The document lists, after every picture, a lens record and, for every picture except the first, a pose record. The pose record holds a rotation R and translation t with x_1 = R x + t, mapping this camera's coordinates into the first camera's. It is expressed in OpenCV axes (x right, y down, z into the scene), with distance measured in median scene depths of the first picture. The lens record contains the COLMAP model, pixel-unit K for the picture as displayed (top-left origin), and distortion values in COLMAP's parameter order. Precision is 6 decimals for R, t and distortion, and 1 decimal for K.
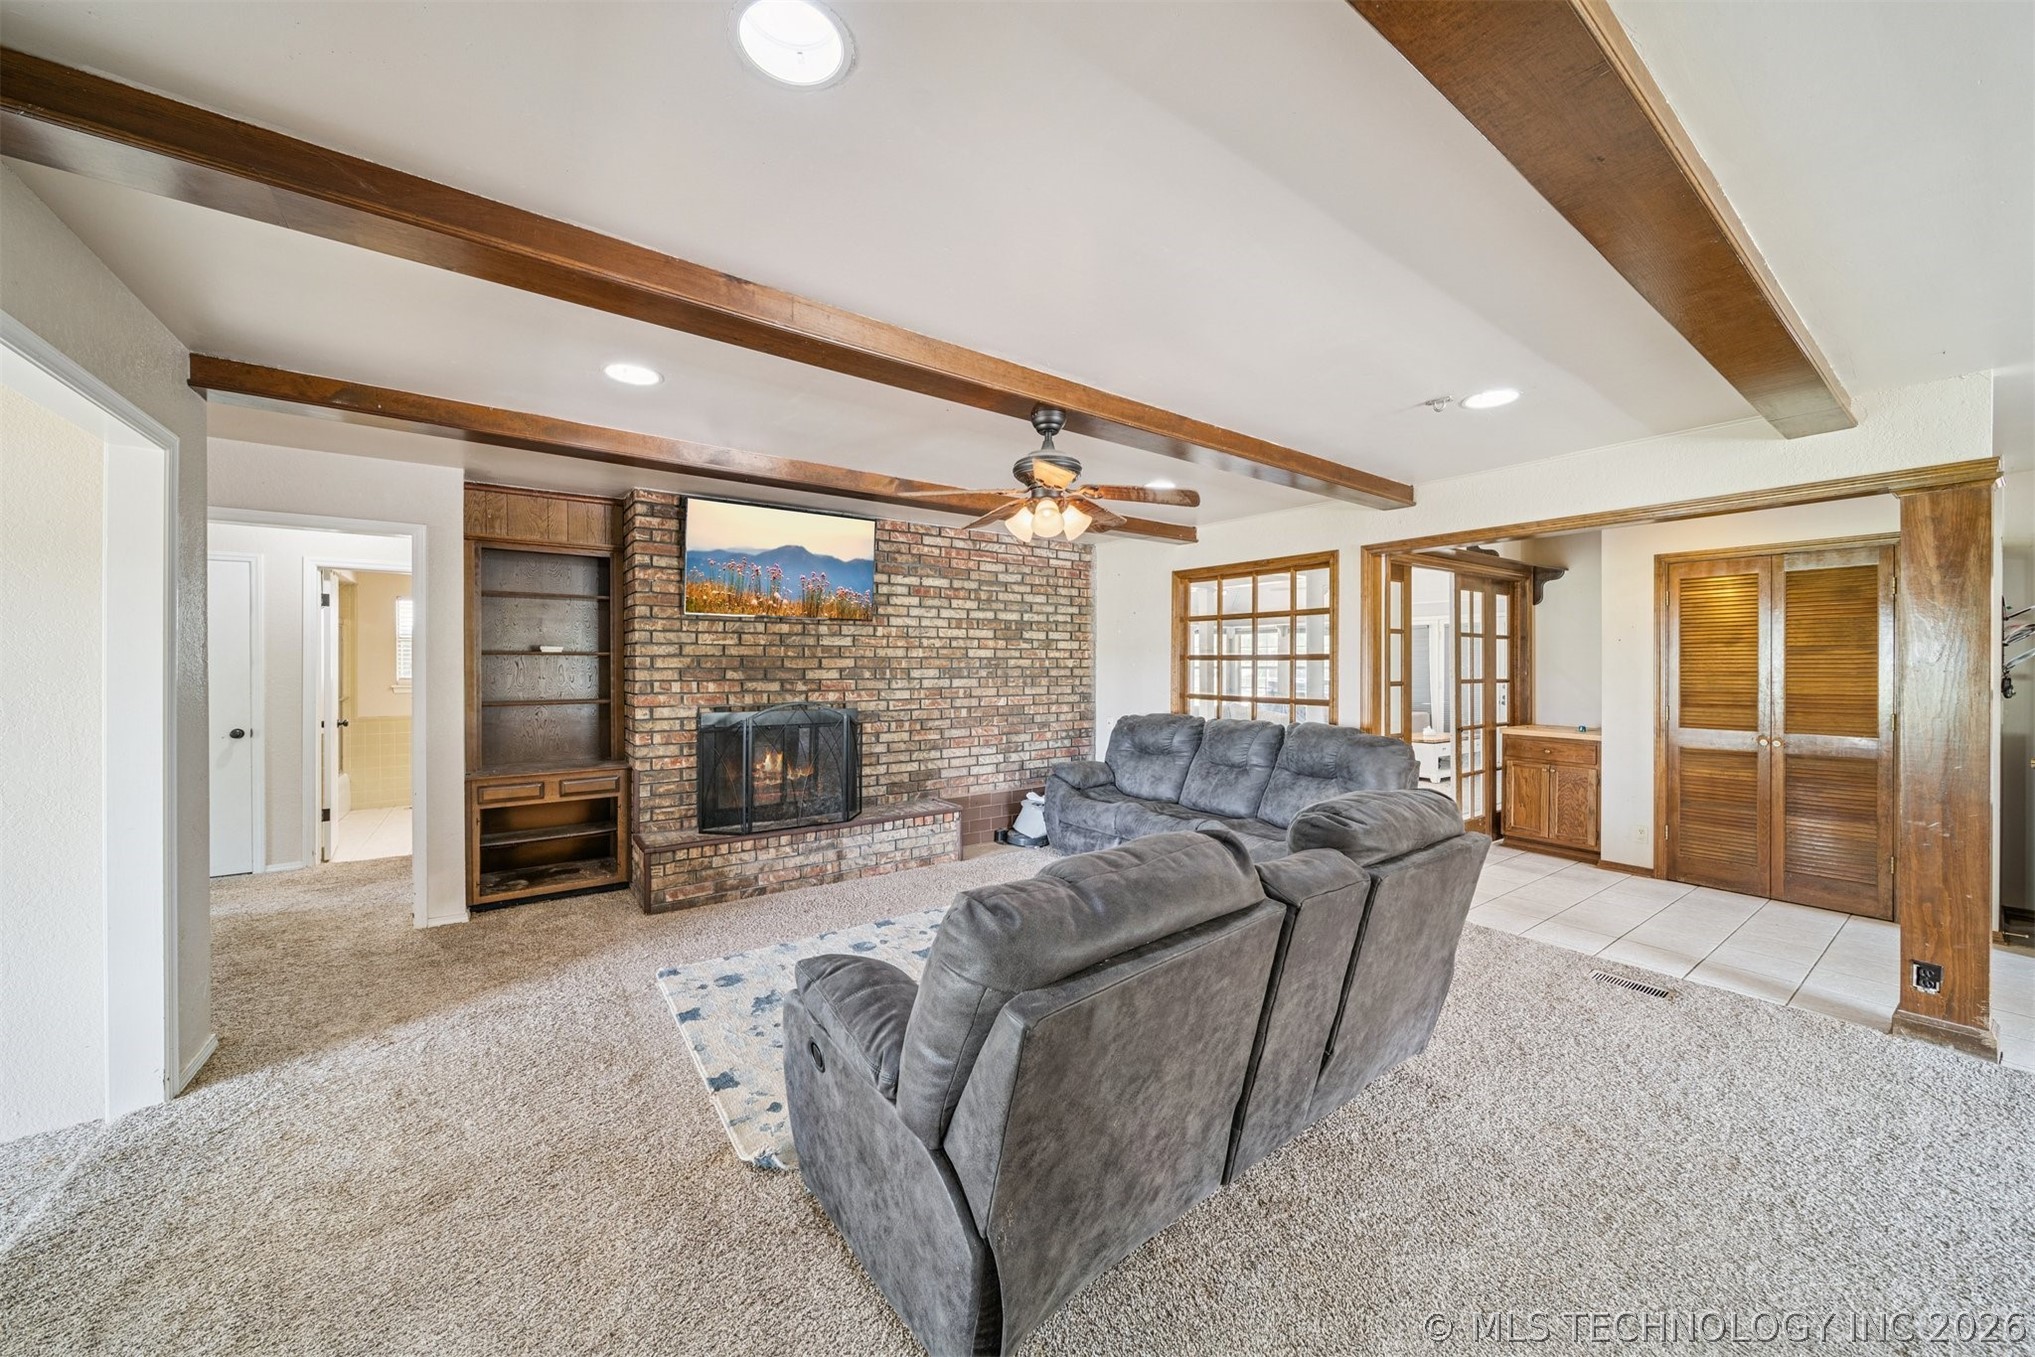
lens RADIAL K [[716.4, 0, 995.8], [0, 716.4, 663.3], [0, 0, 1]] dist [0.001652, -0.001747]
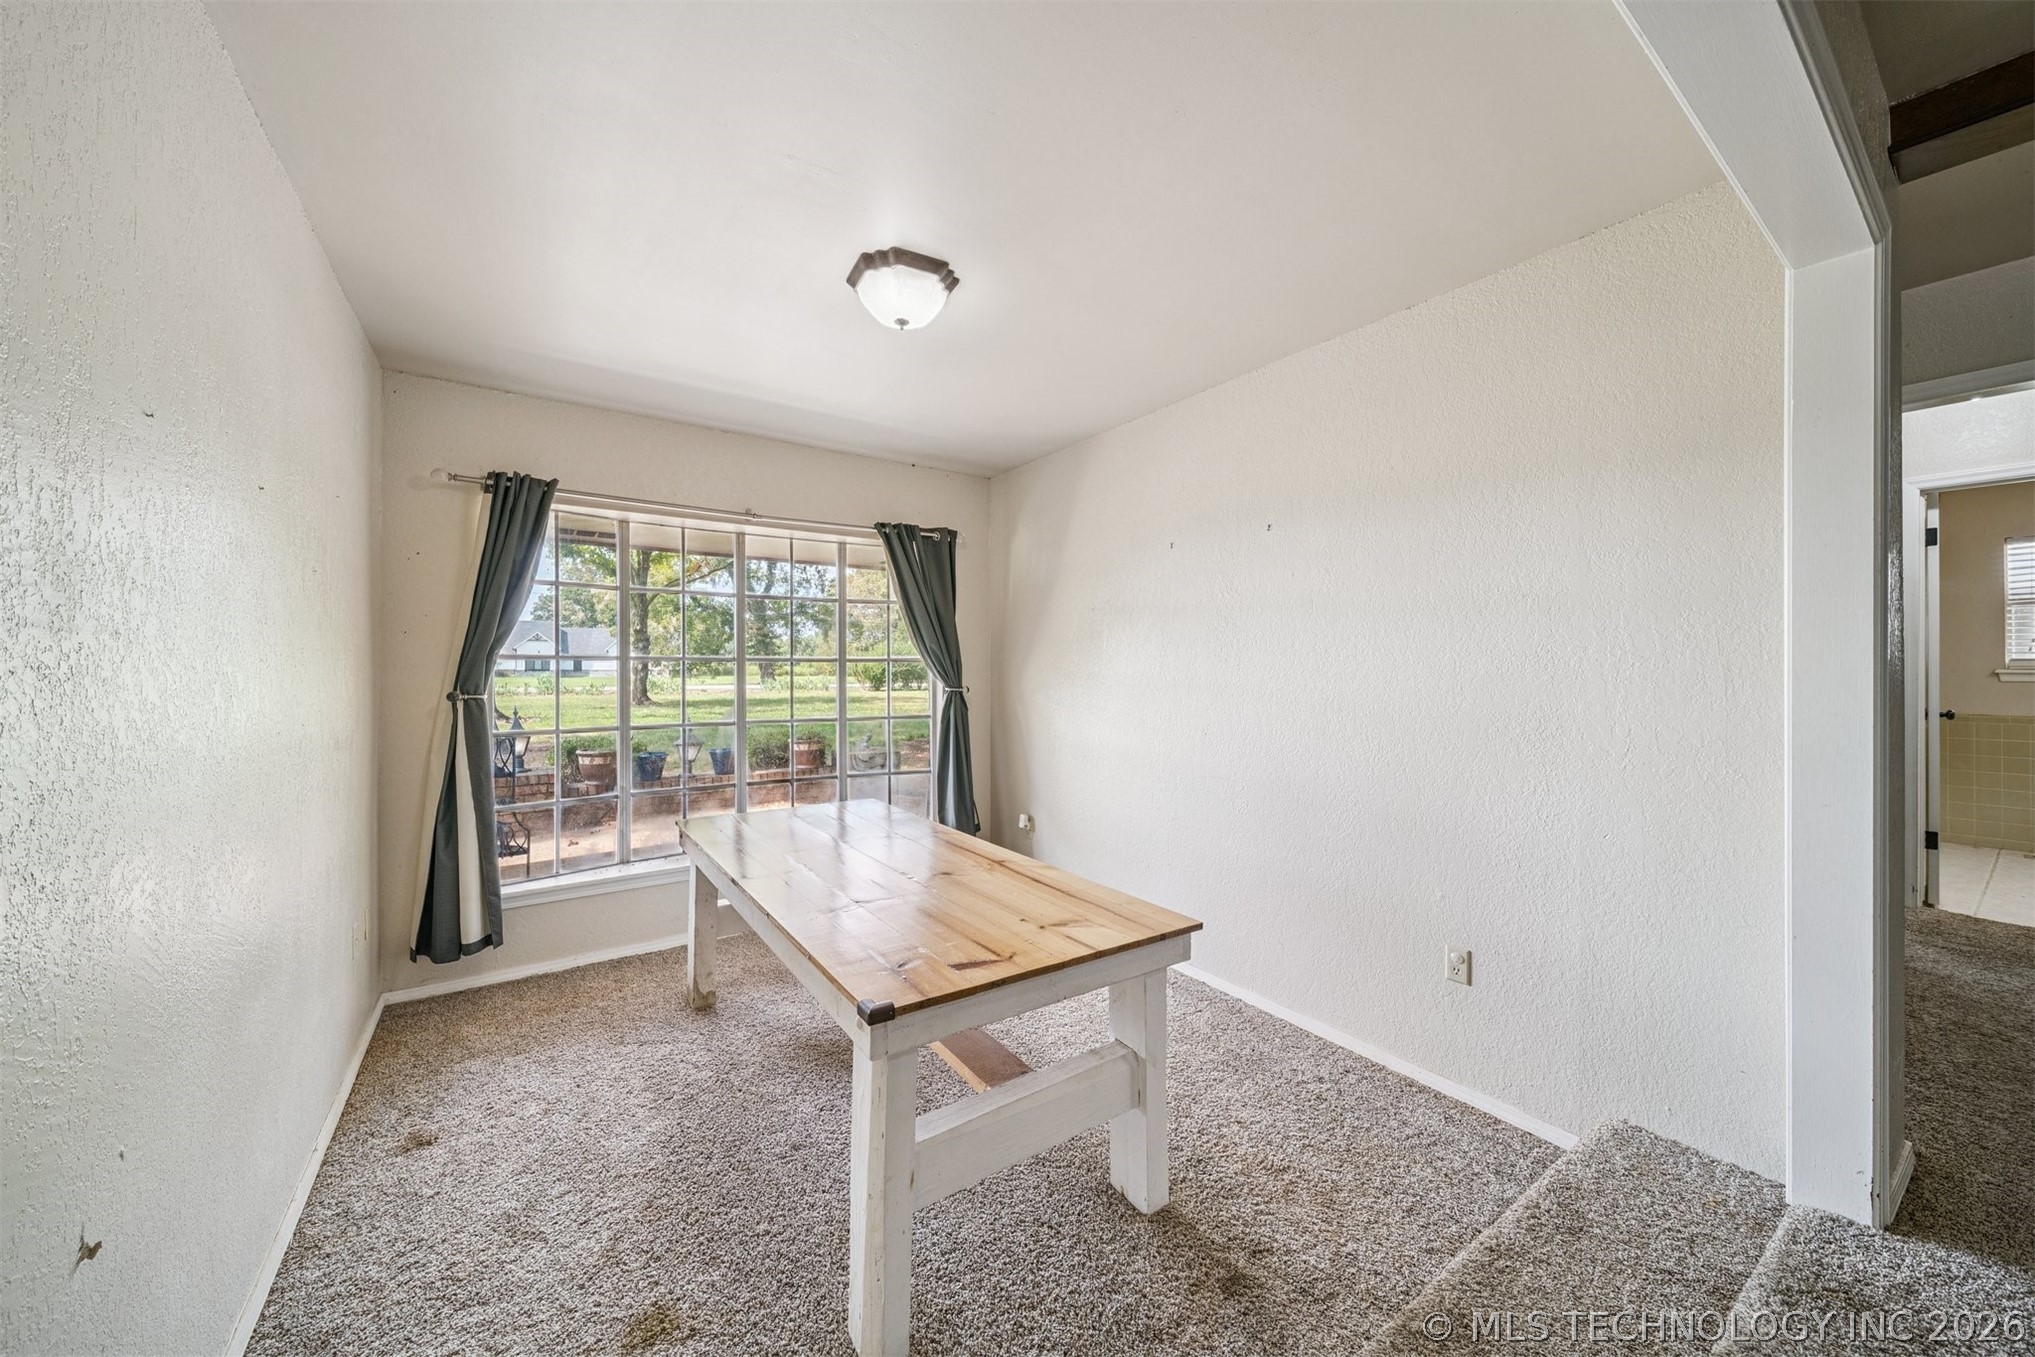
lens RADIAL K [[717.2, 0, 1007.0], [0, 717.2, 674.2], [0, 0, 1]] dist [0.001981, -0.000376]
pose [[-0.002350, 0.001197, -0.999997, -0.213434], [-0.000361, 0.999999, 0.001198, 0.043305], [0.999997, 0.000364, -0.002350, 0.085105]]
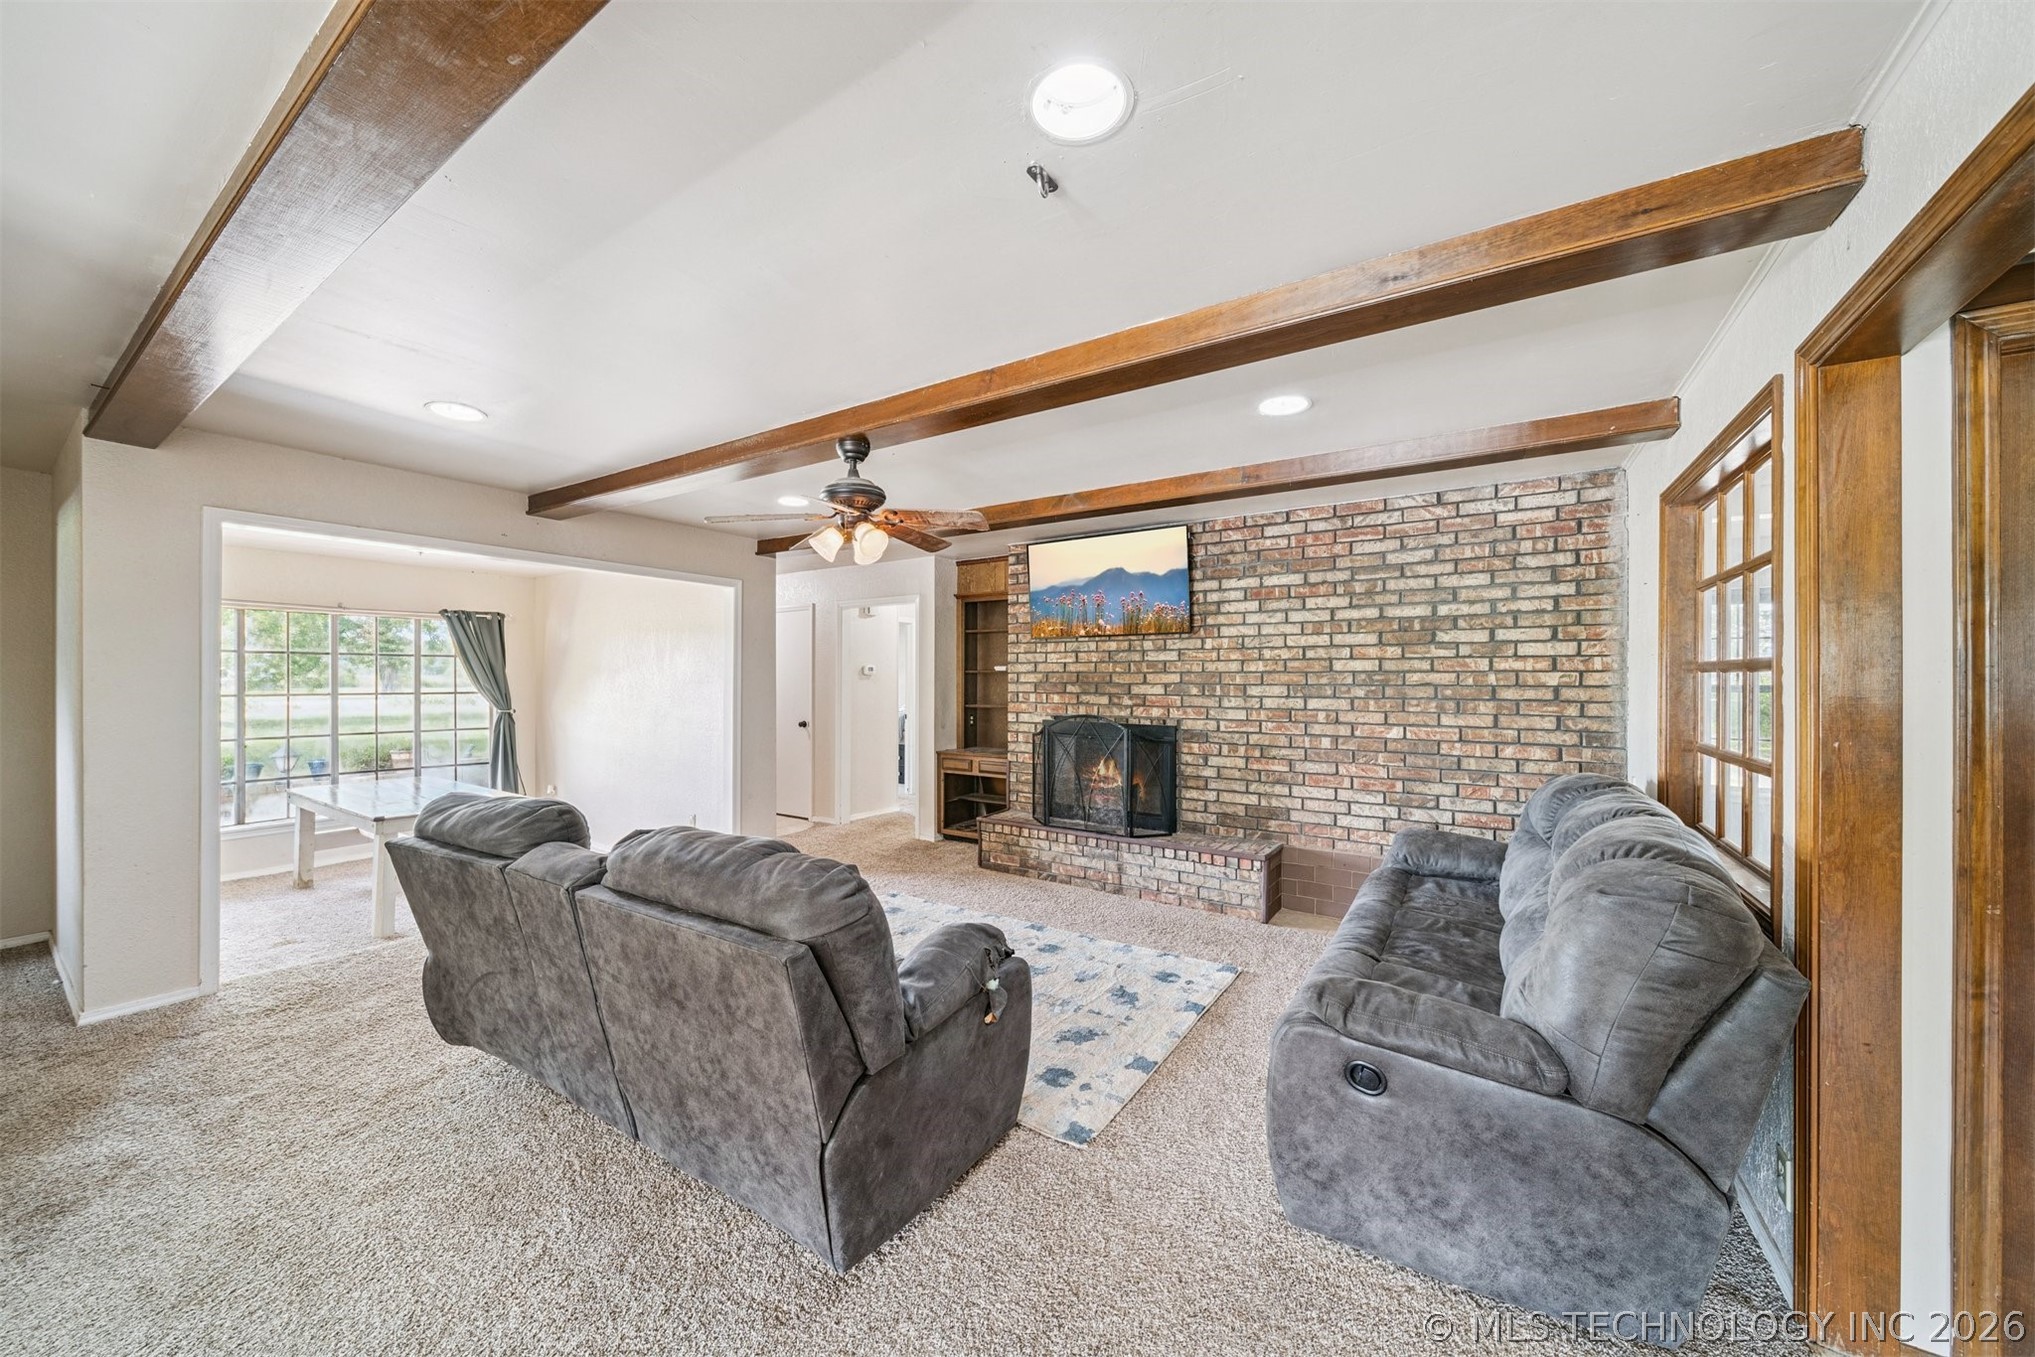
lens RADIAL K [[717.2, 0, 1007.0], [0, 717.2, 674.2], [0, 0, 1]] dist [0.001981, -0.000376]
pose [[0.364041, -0.005371, -0.931367, 0.582740], [-0.001429, 0.999979, -0.006325, 0.000498], [0.931382, 0.003633, 0.364026, 0.420557]]
